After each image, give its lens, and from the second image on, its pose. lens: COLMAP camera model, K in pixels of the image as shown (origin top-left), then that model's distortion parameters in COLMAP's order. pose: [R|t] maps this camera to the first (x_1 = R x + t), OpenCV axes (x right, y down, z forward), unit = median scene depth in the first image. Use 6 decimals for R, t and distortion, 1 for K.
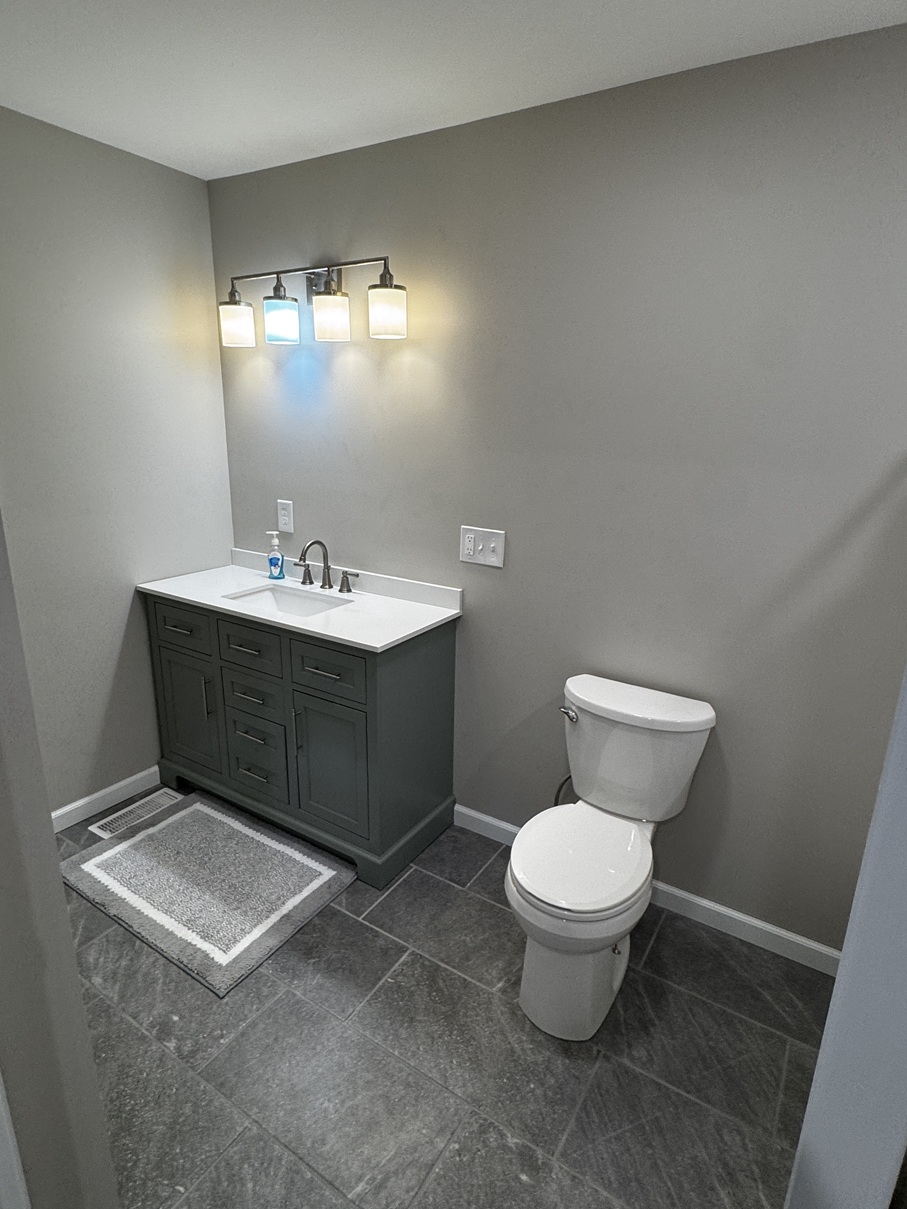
lens RADIAL K [[651.3, 0, 453.5], [0, 651.3, 604.5], [0, 0, 1]] dist [0.003966, -0.000374]
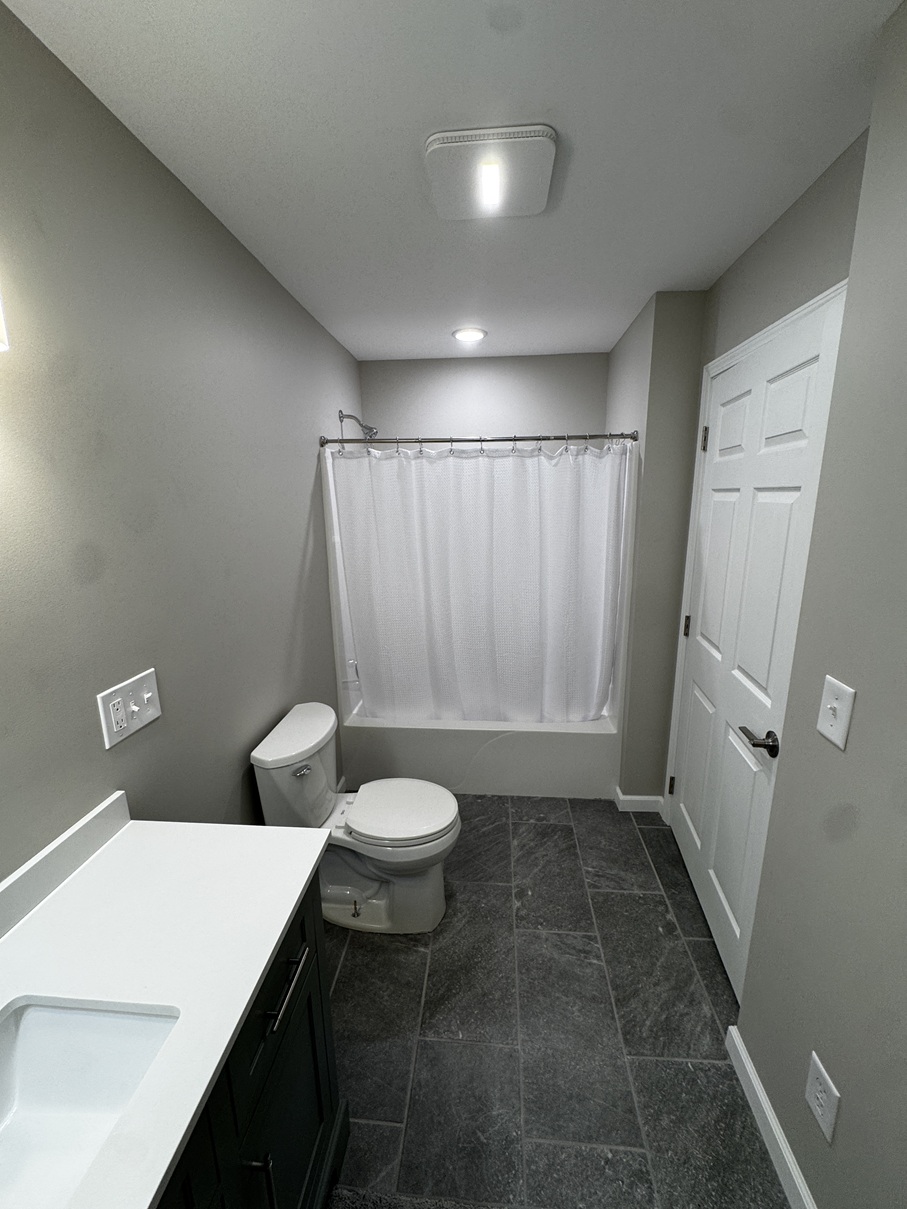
lens RADIAL K [[484.4, 0, 453.5], [0, 484.4, 604.5], [0, 0, 1]] dist [-0.002729, -0.000186]
pose [[-0.464866, -0.209156, 0.860322, -0.651096], [0.251464, 0.900491, 0.354798, -0.348470], [-0.848920, 0.381273, -0.366012, 1.084365]]
